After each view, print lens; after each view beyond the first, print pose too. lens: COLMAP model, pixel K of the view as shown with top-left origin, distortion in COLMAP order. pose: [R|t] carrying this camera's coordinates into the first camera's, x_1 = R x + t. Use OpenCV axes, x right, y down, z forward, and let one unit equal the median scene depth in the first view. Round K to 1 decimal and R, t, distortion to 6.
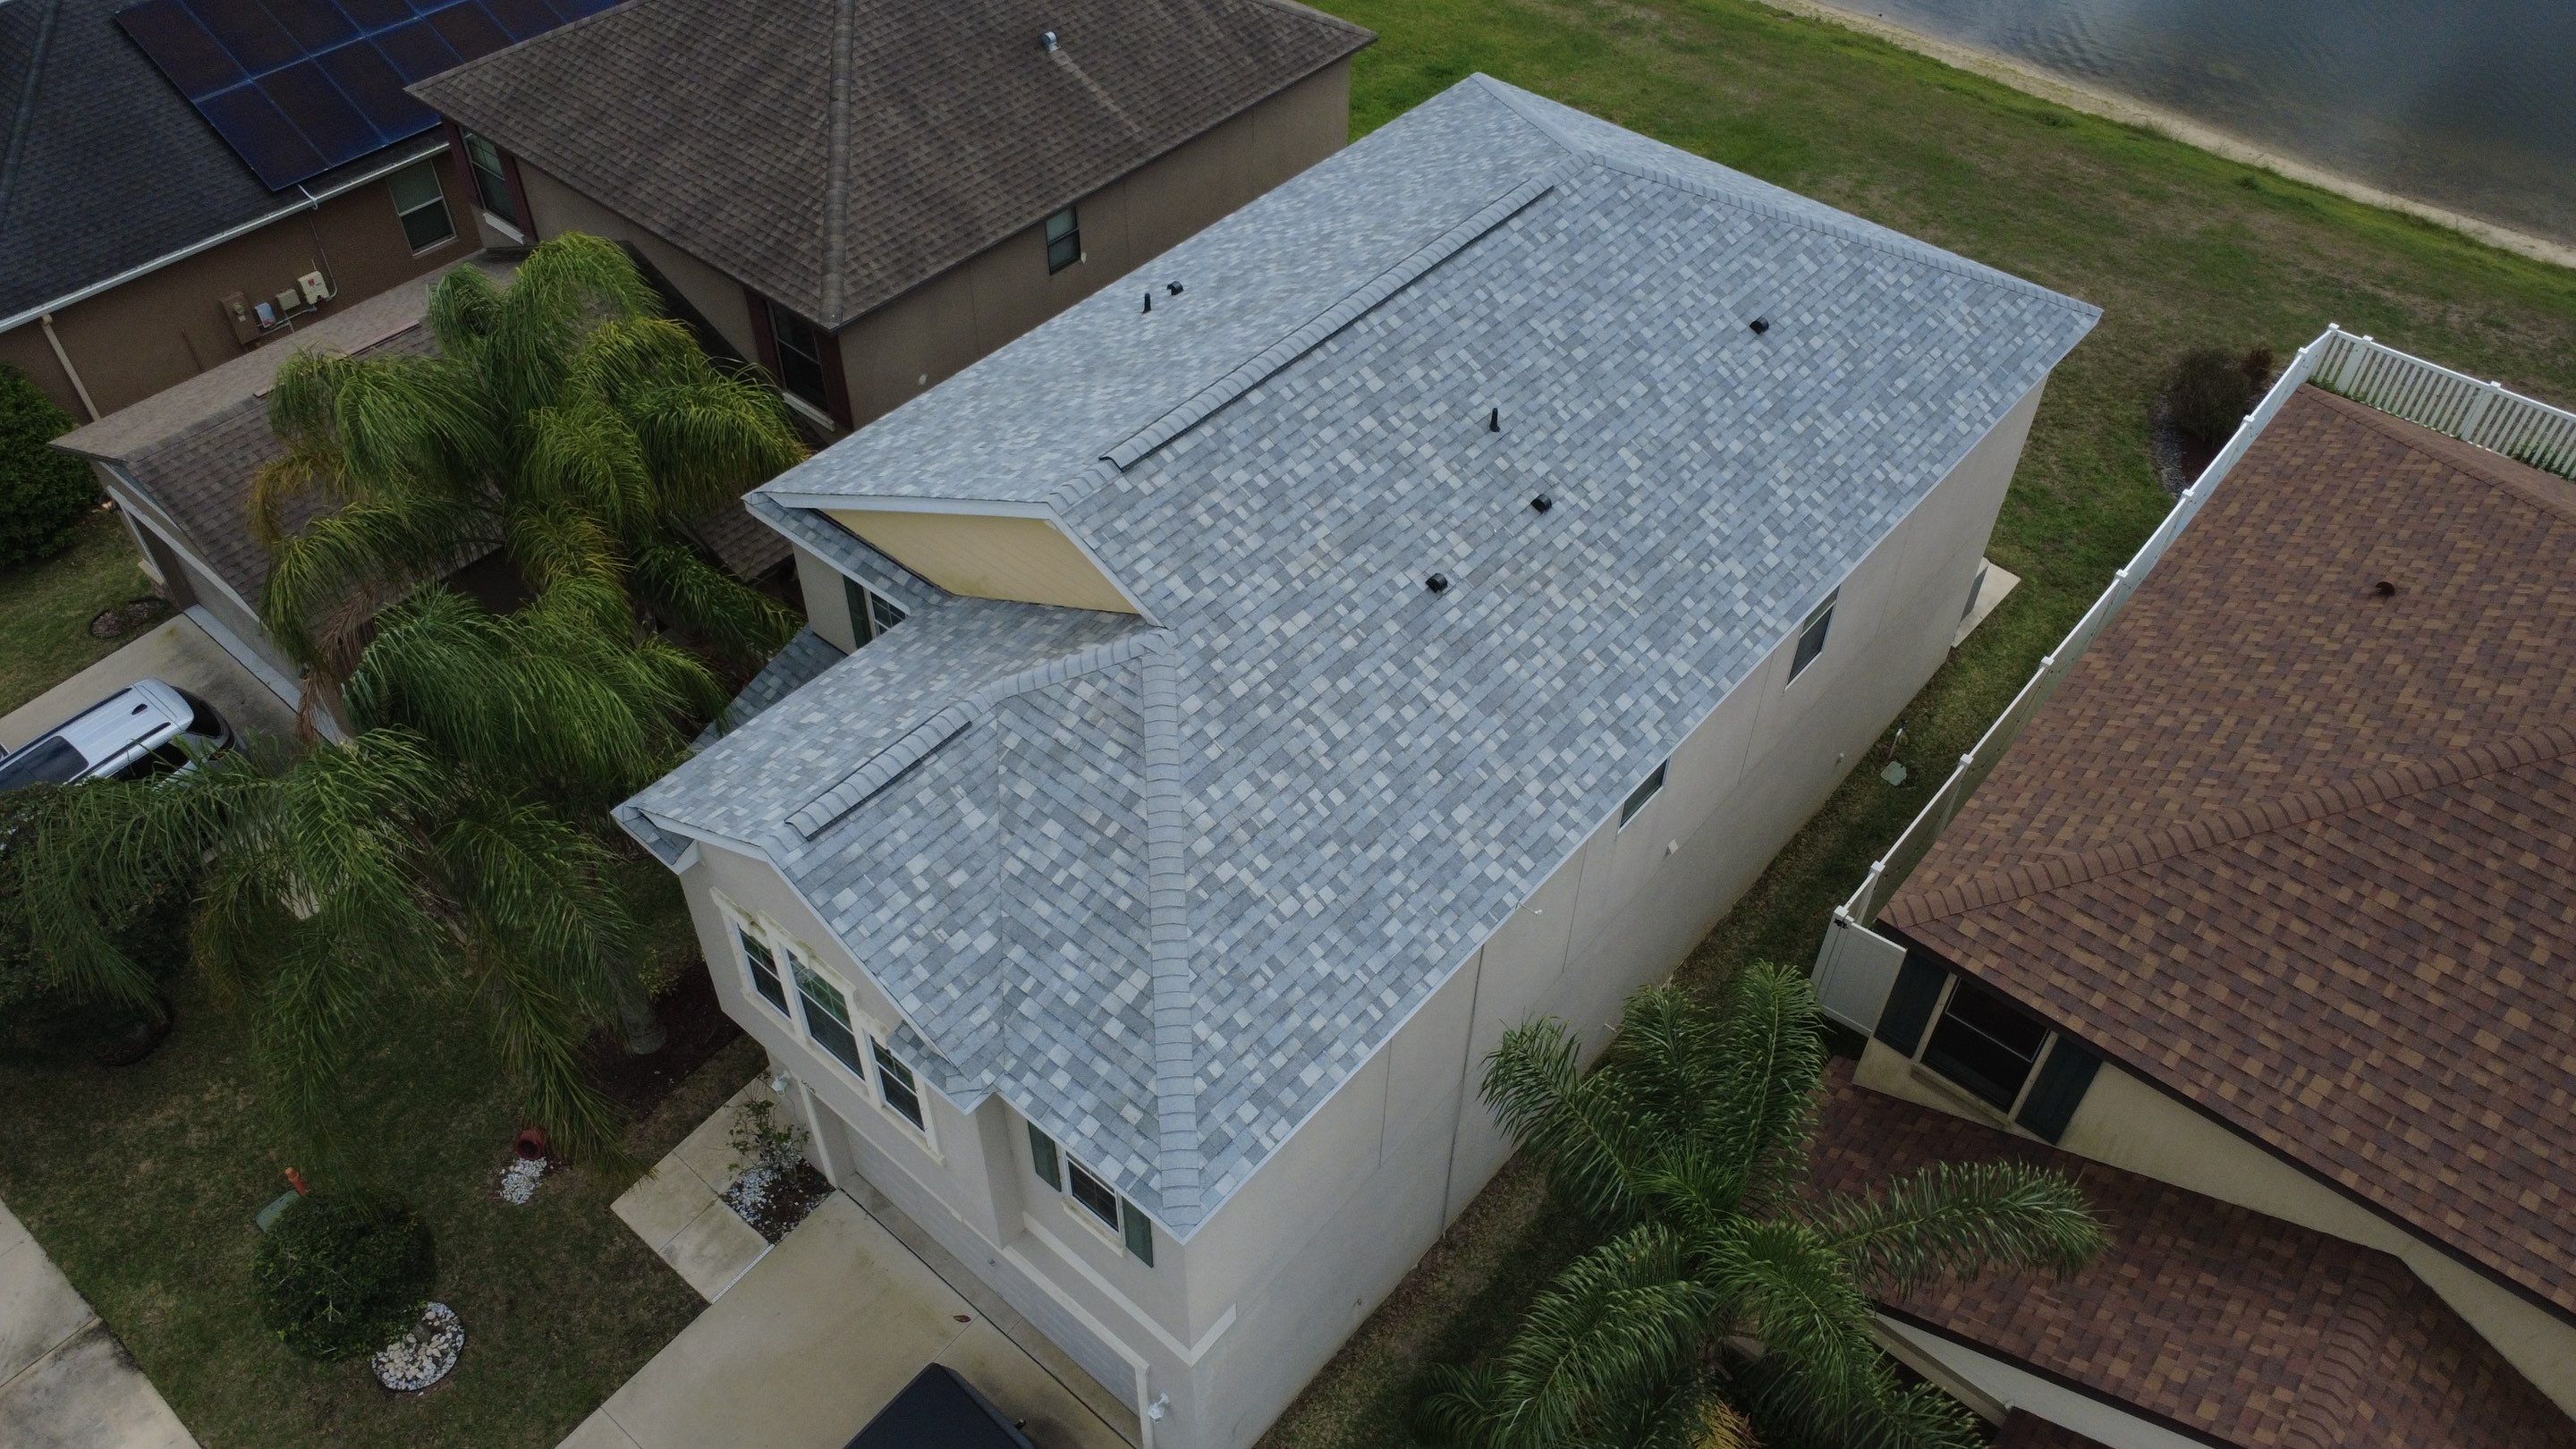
lens RADIAL K [[1869.0, 0, 1284.8], [0, 1869.0, 724.2], [0, 0, 1]] dist [-0.000682, 0.002969]
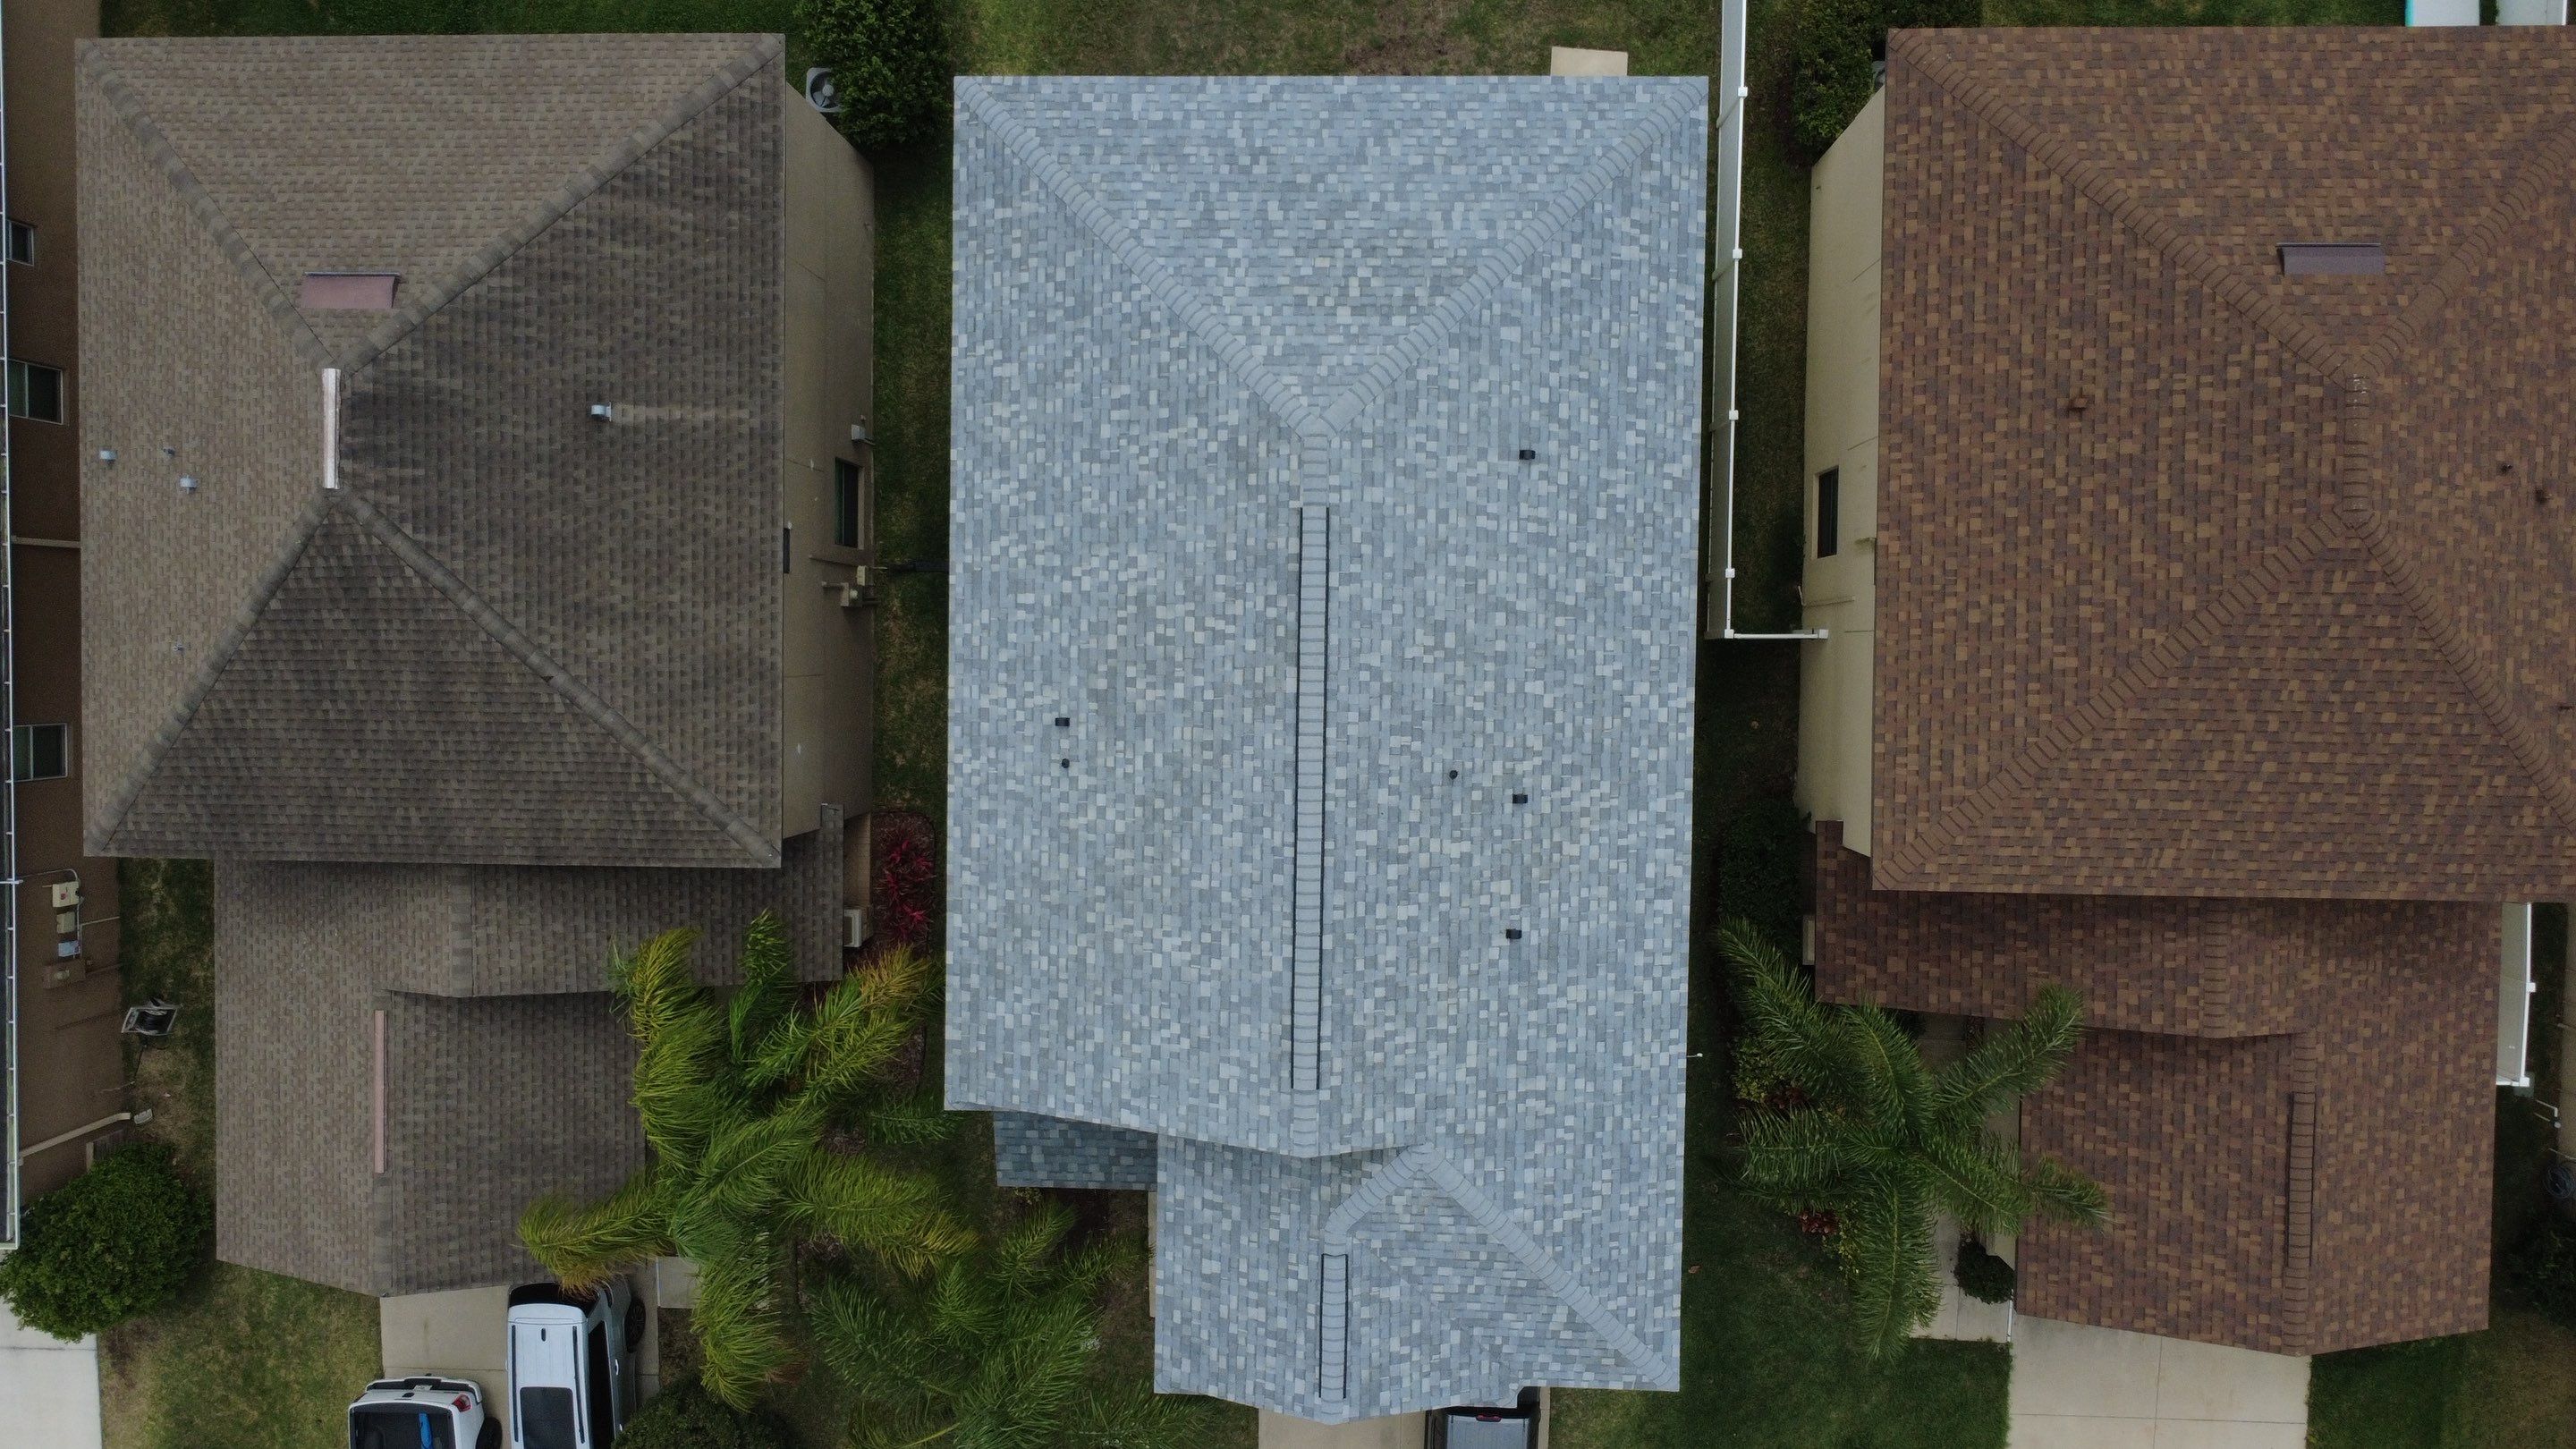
lens RADIAL K [[1869.0, 0, 1283.5], [0, 1869.0, 720.2], [0, 0, 1]] dist [-0.000682, 0.002969]
pose [[0.769192, -0.634804, -0.073267, 0.141865], [0.492393, 0.515710, 0.701137, -1.101326], [-0.407300, -0.575384, 0.709253, 0.214906]]
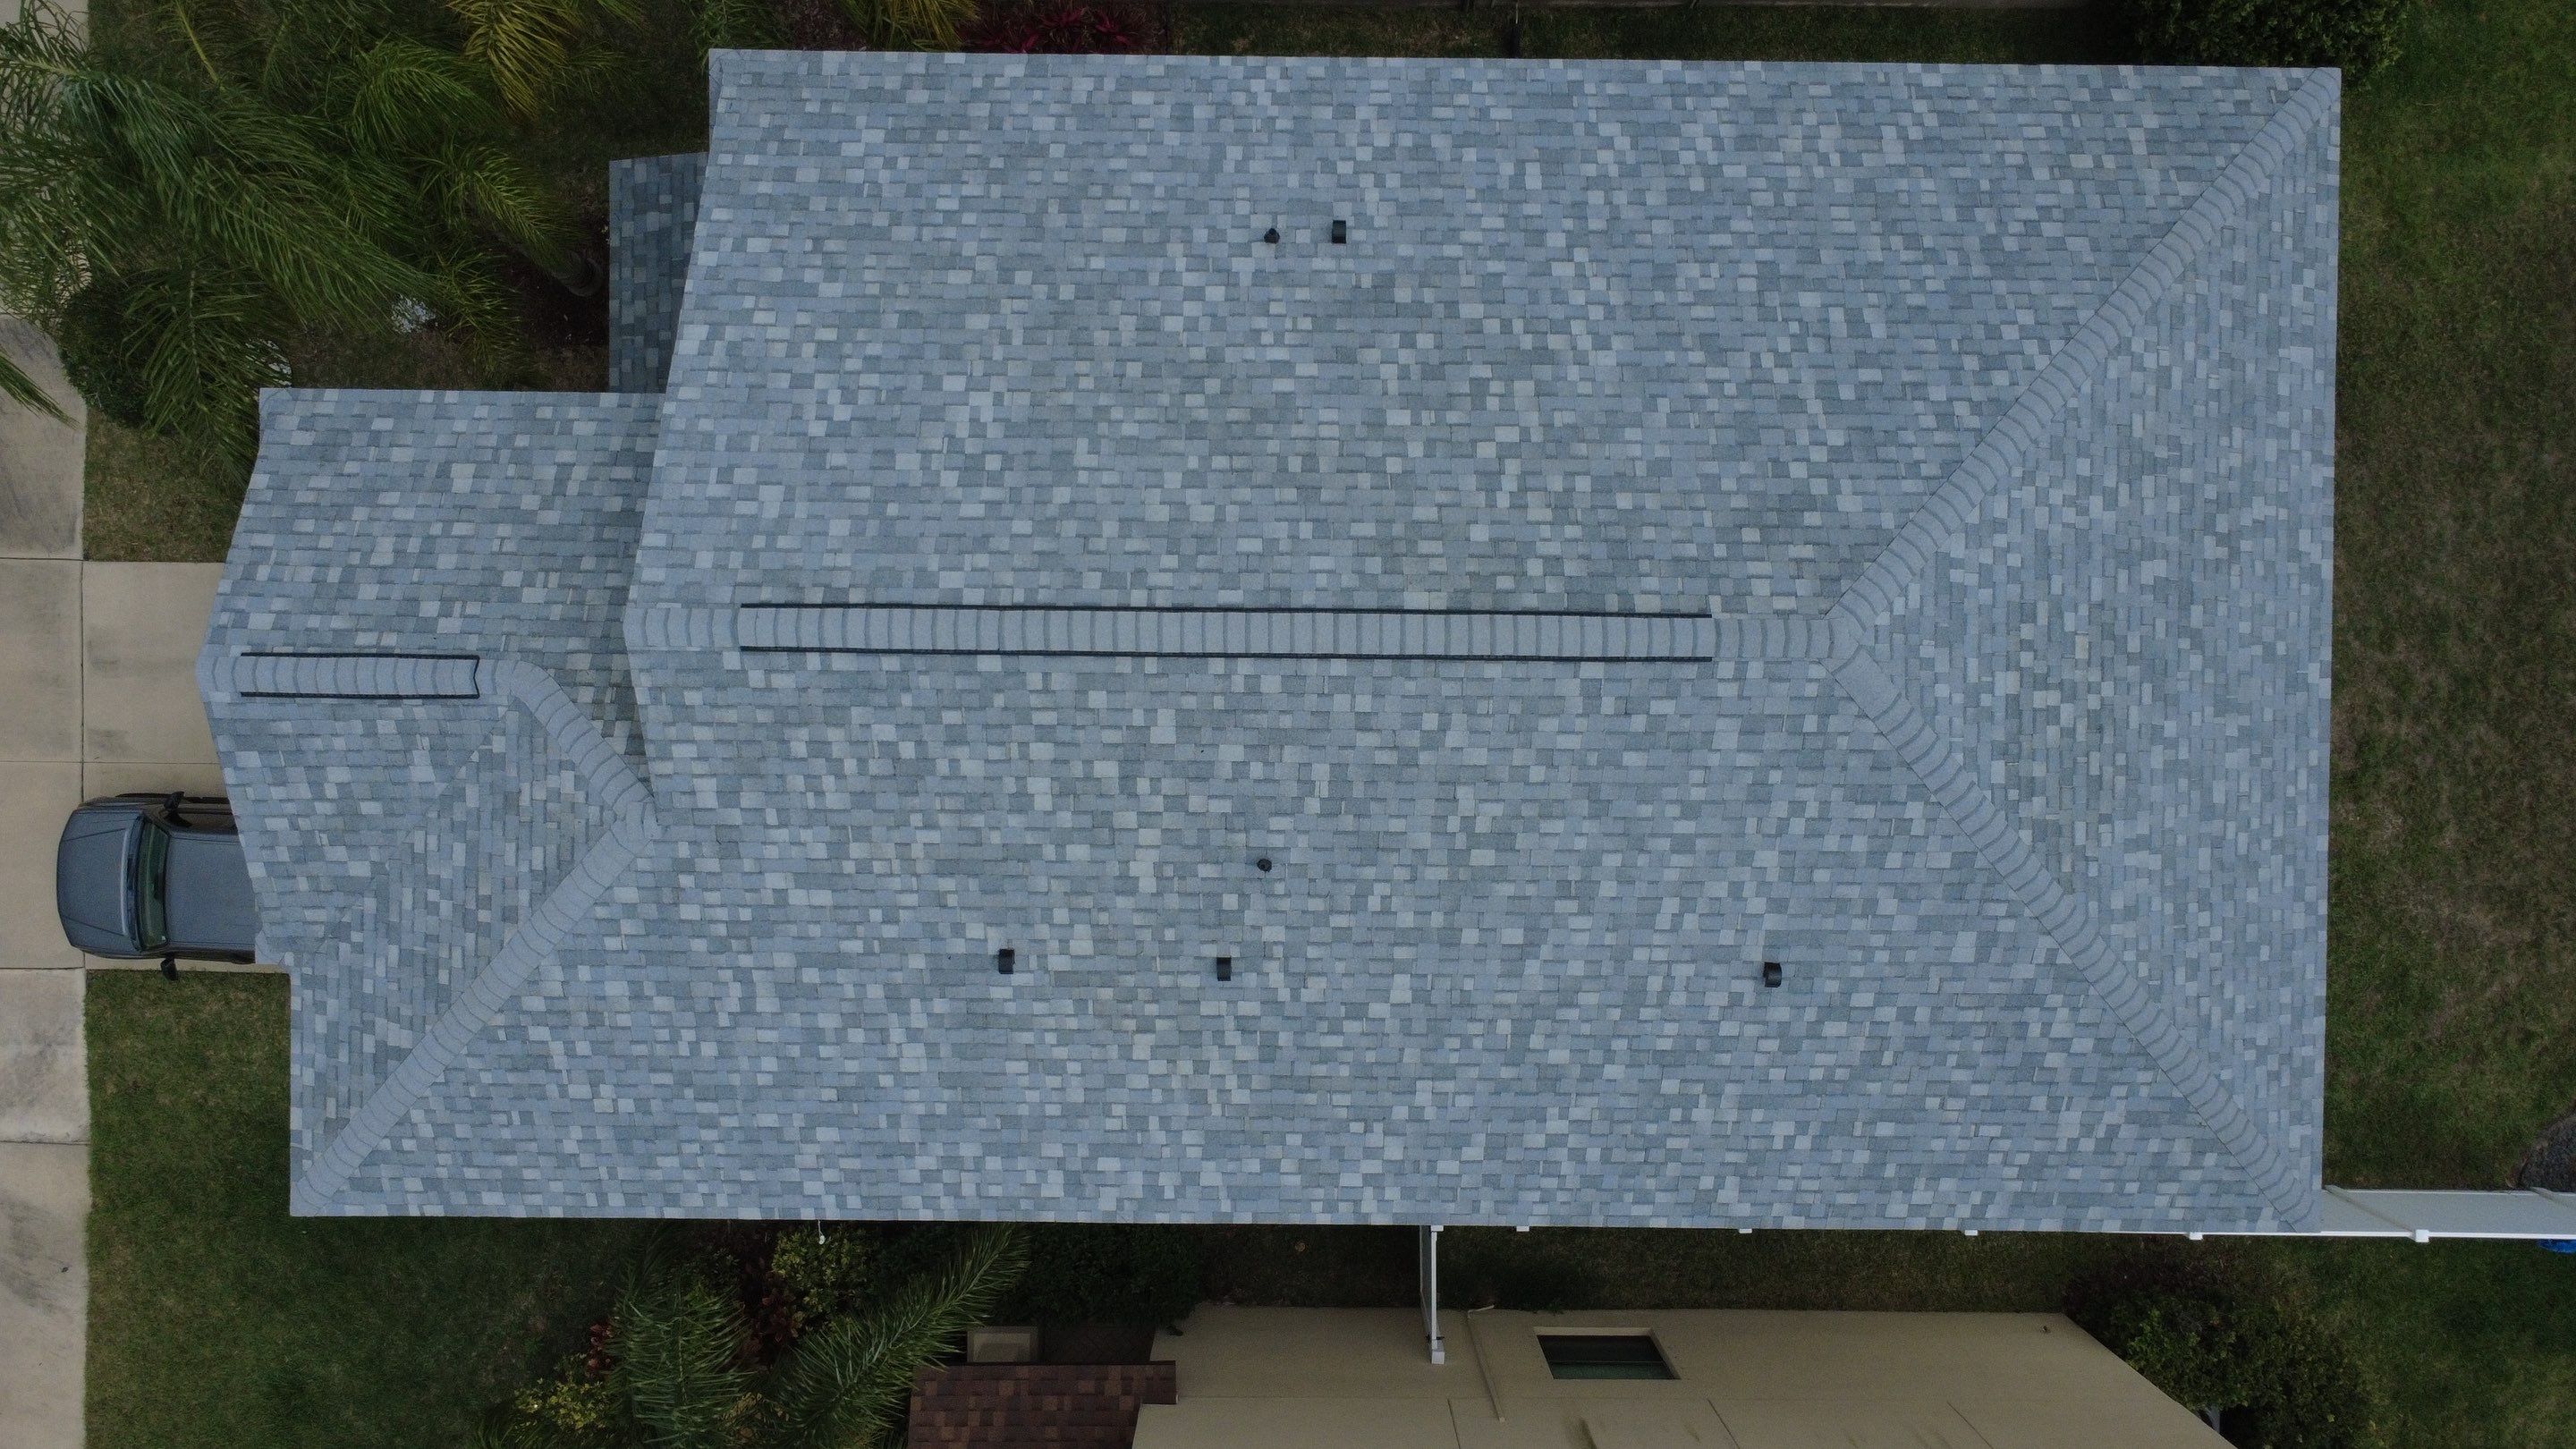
lens RADIAL K [[1869.0, 0, 1283.1], [0, 1869.0, 719.3], [0, 0, 1]] dist [-0.000682, 0.002969]
pose [[0.641211, 0.767364, -0.000350, 0.074521], [-0.539583, 0.451201, 0.710822, -0.734776], [0.545618, -0.455598, 0.703372, 0.519063]]
